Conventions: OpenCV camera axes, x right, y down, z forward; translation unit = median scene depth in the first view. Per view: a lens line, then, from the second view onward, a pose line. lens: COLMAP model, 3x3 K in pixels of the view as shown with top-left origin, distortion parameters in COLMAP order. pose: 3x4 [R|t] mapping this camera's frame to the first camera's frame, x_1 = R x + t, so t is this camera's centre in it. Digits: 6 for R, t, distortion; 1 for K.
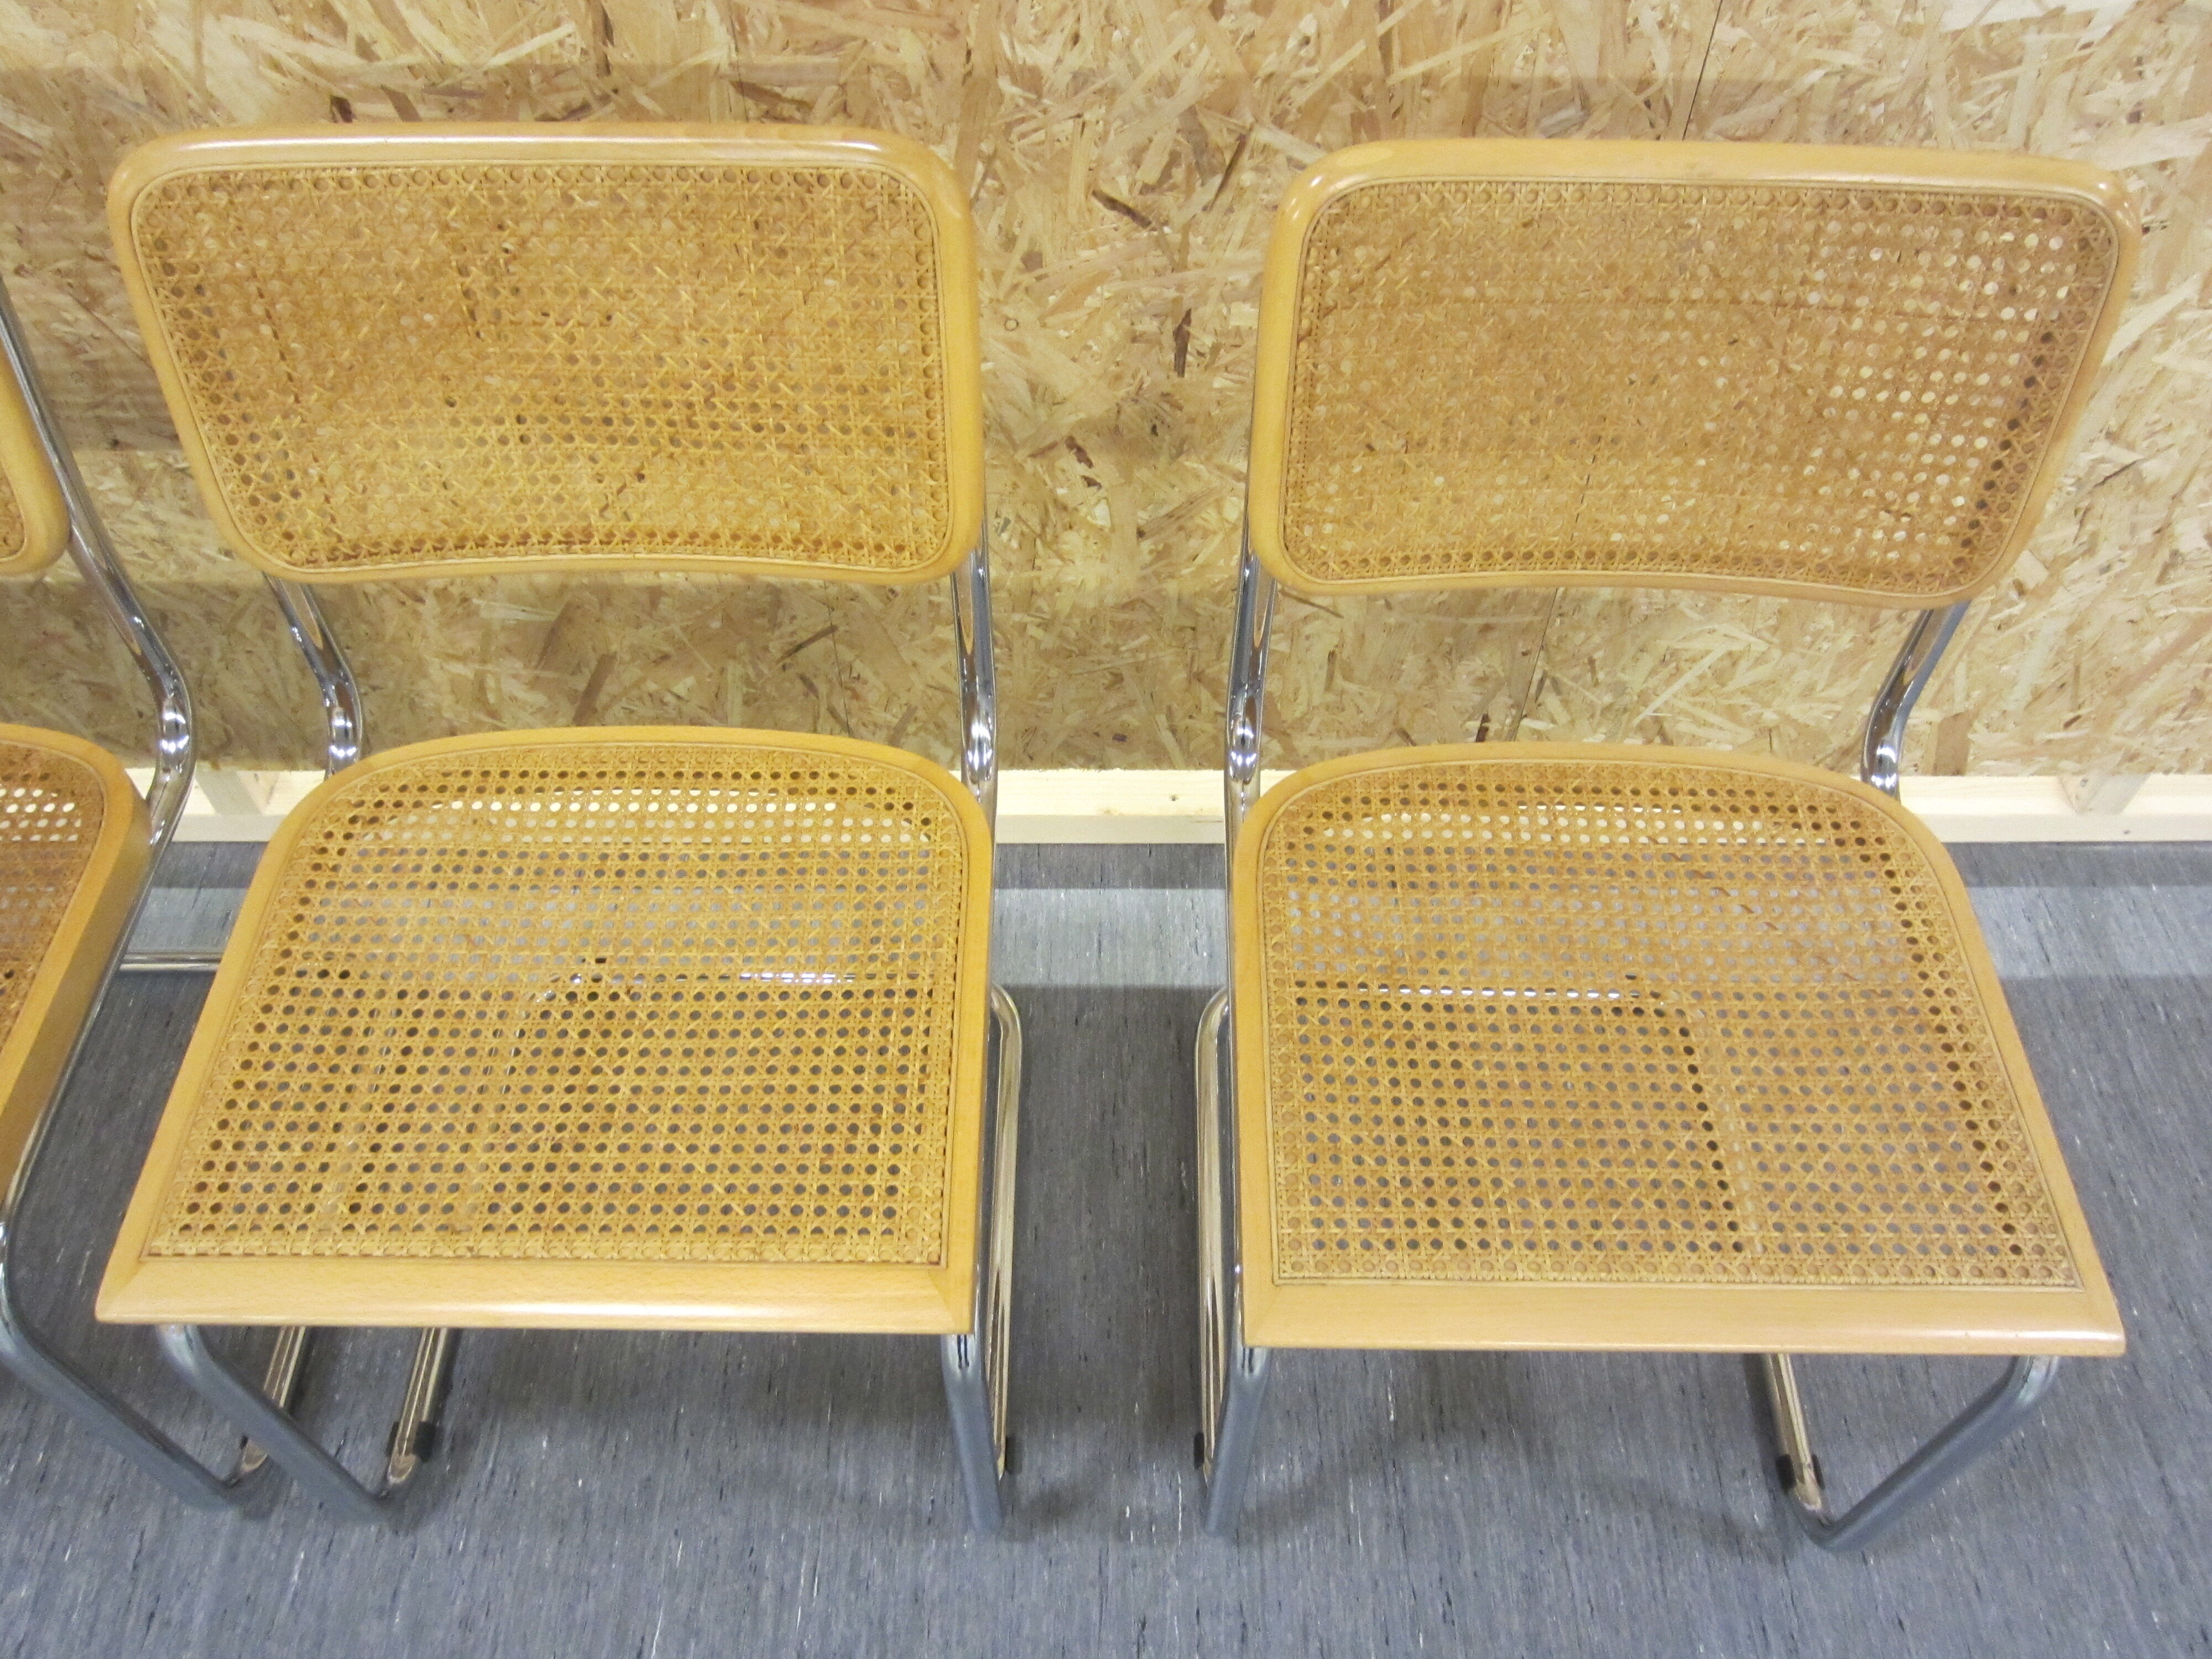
lens RADIAL K [[1781.7, 0, 1152.5], [0, 1781.7, 873.8], [0, 0, 1]] dist [-0.041816, 0.017840]
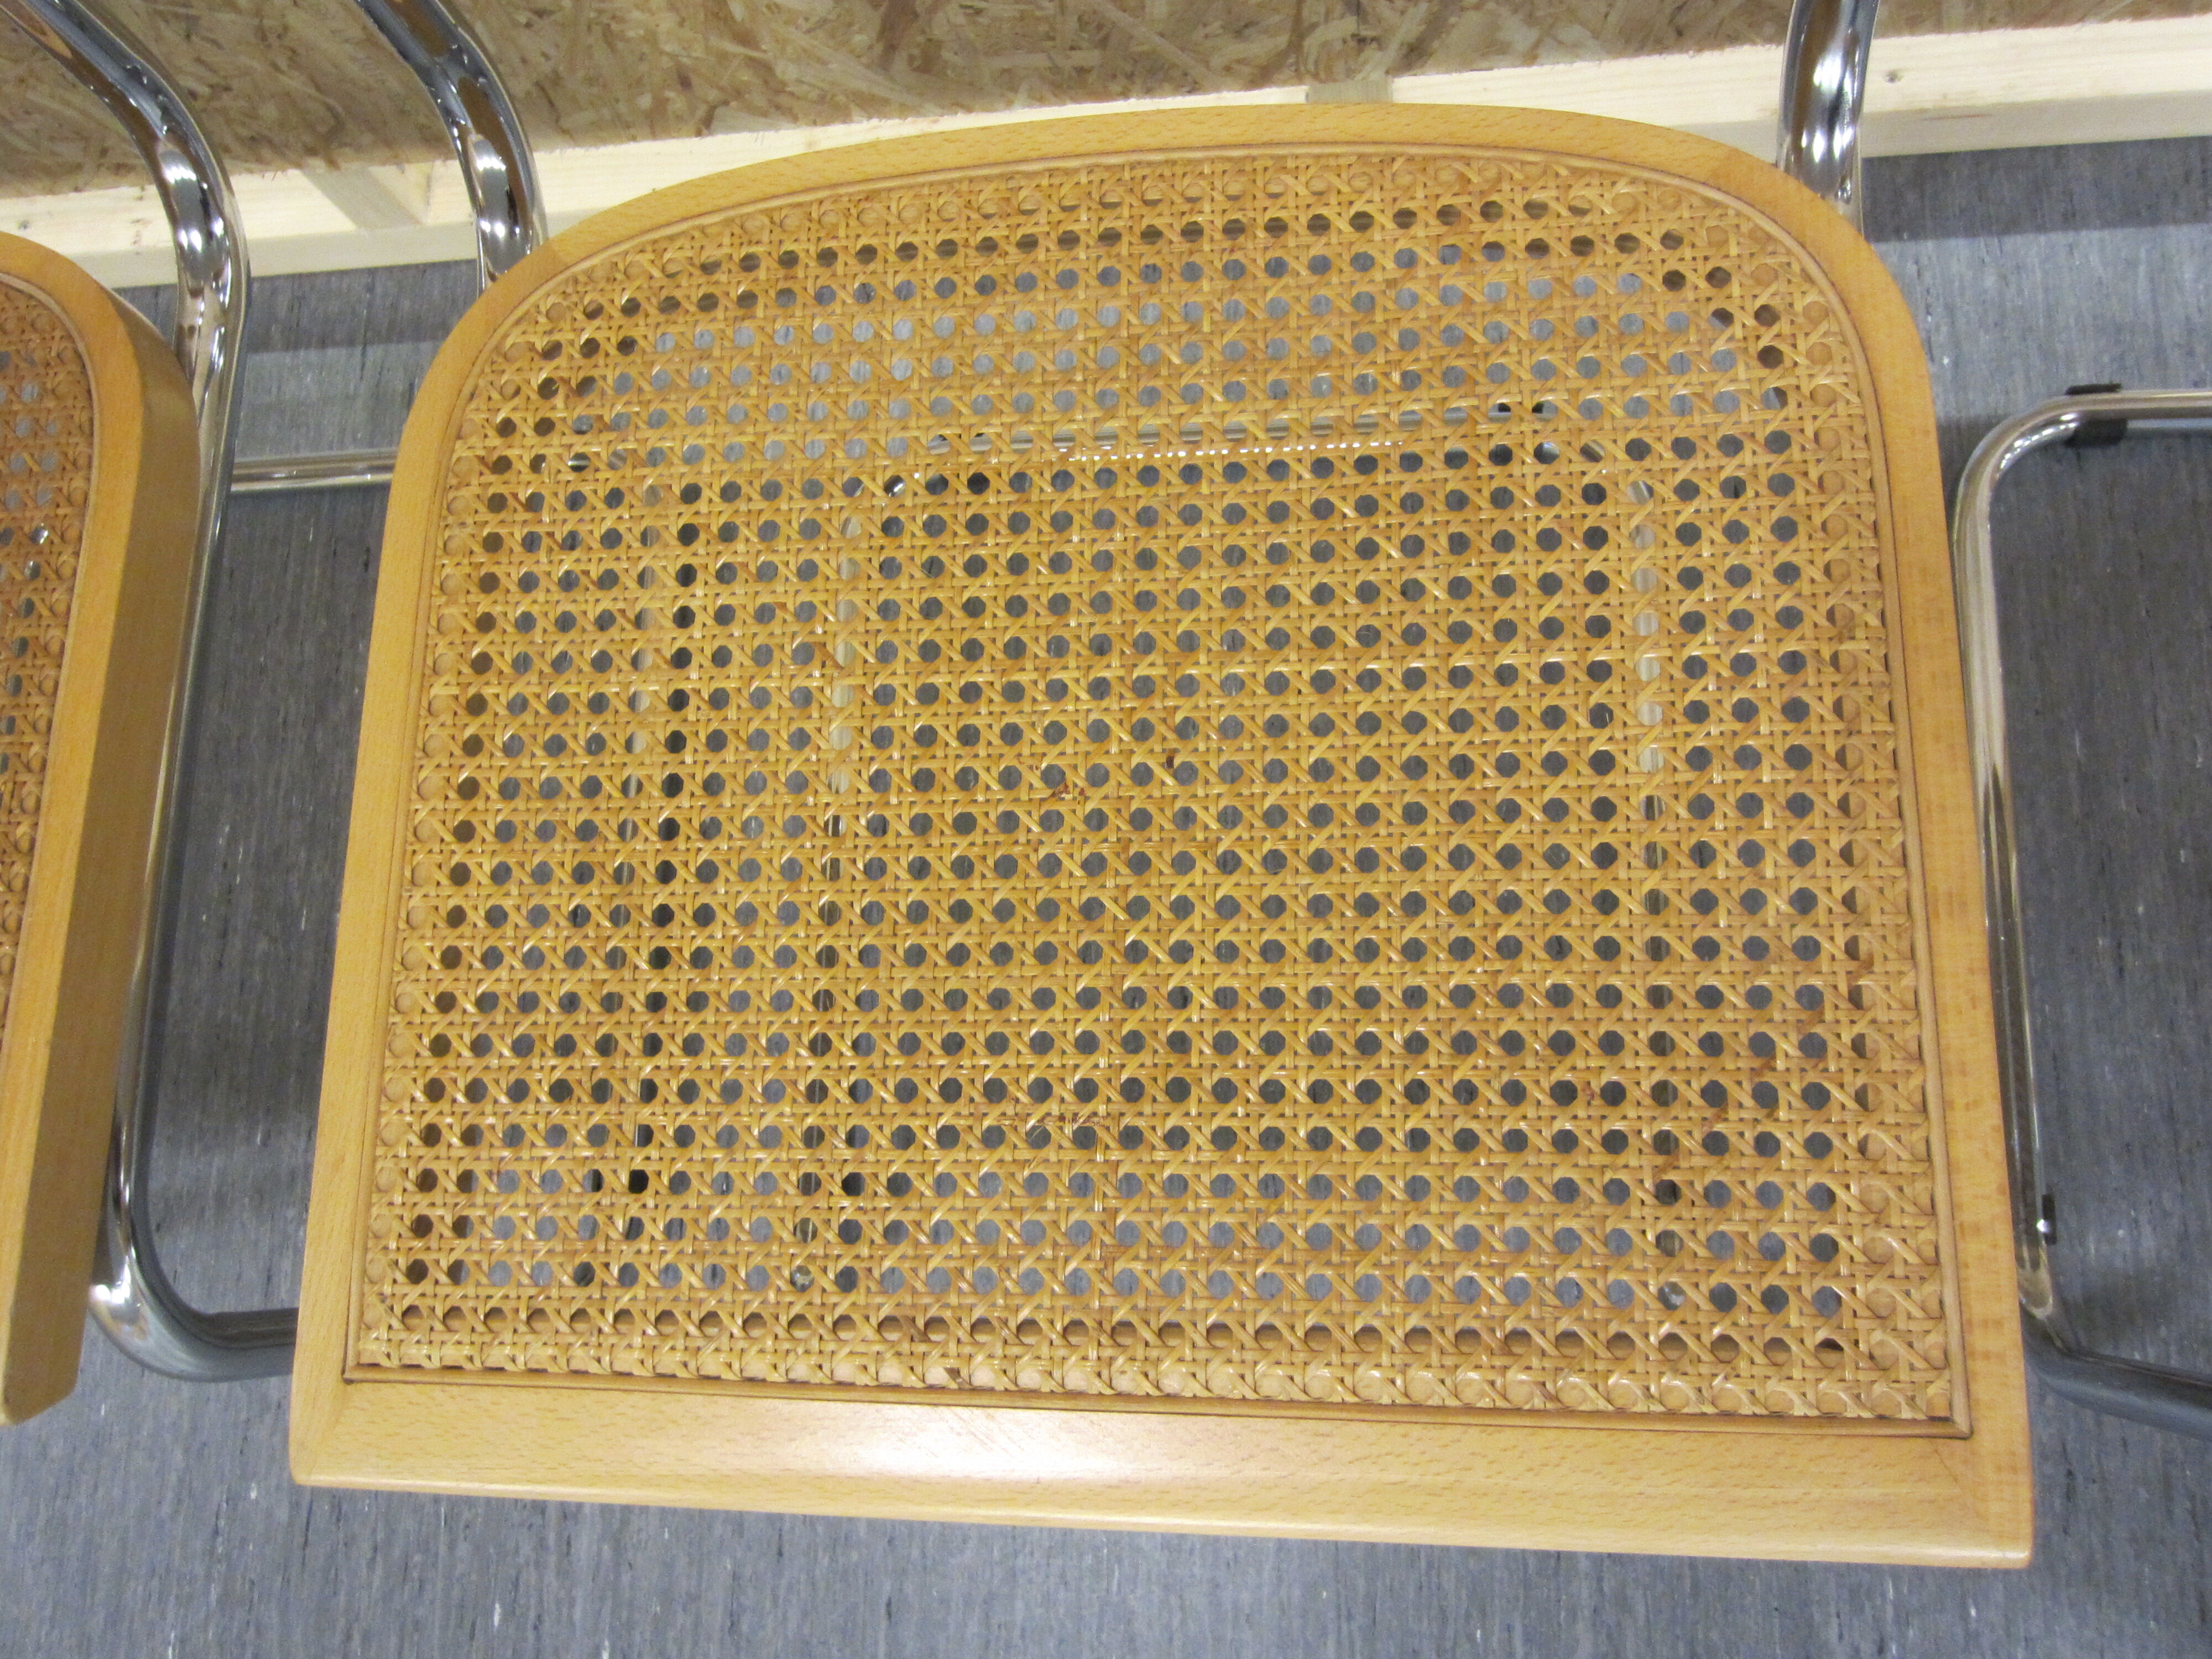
lens RADIAL K [[1804.8, 0, 1133.7], [0, 1804.8, 863.6], [0, 0, 1]] dist [-0.051080, 0.021301]
pose [[0.987112, -0.017038, -0.159122, -0.235197], [0.082575, 0.905954, 0.415246, -0.113435], [0.137082, -0.423034, 0.895685, 0.571713]]
